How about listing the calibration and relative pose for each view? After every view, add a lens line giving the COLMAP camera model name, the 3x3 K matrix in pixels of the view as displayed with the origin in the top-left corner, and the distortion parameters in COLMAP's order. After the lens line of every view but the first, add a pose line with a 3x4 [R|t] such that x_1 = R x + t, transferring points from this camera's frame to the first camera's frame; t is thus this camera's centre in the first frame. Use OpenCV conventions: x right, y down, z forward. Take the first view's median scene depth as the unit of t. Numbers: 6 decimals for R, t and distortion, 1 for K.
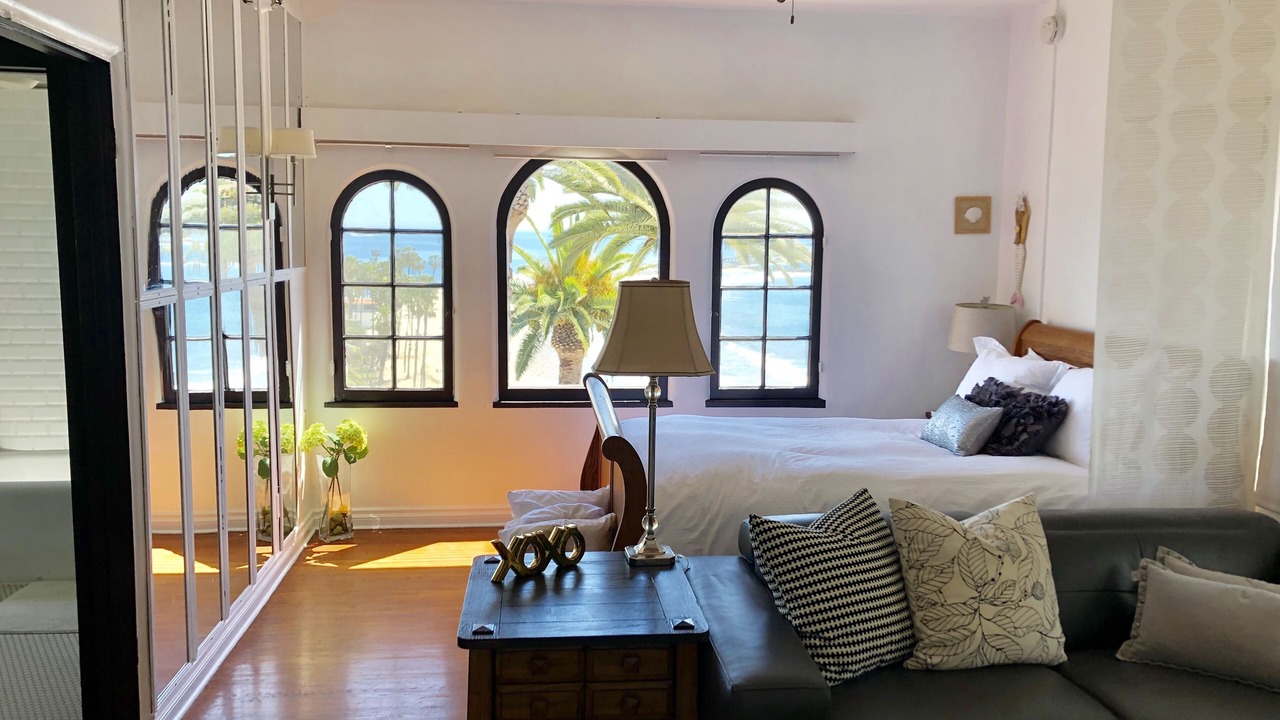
lens RADIAL K [[1027.4, 0, 640.0], [0, 1027.4, 360.0], [0, 0, 1]] dist [0.121153, -0.264790]
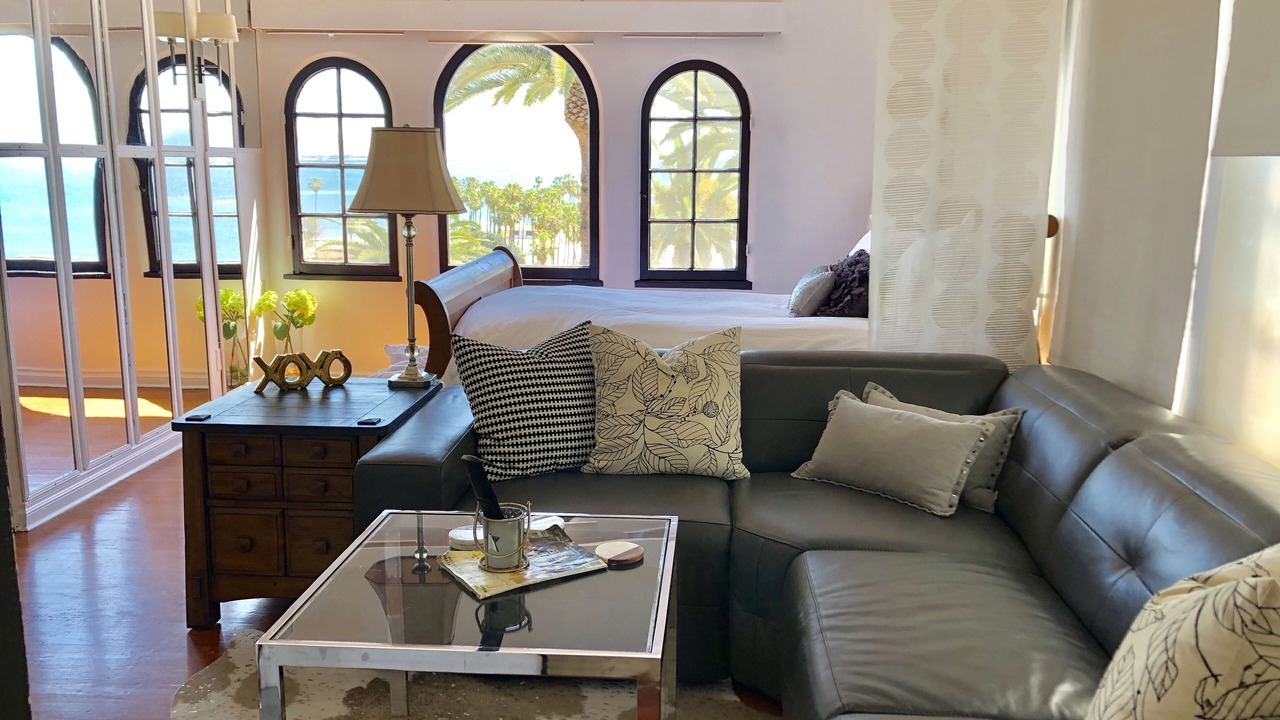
lens RADIAL K [[1027.4, 0, 640.0], [0, 1027.4, 360.0], [0, 0, 1]] dist [0.121153, -0.264790]
pose [[0.988168, 0.025460, -0.151250, 0.284225], [-0.014966, 0.997426, 0.070119, 0.058007], [0.152646, -0.067026, 0.986005, -0.041371]]
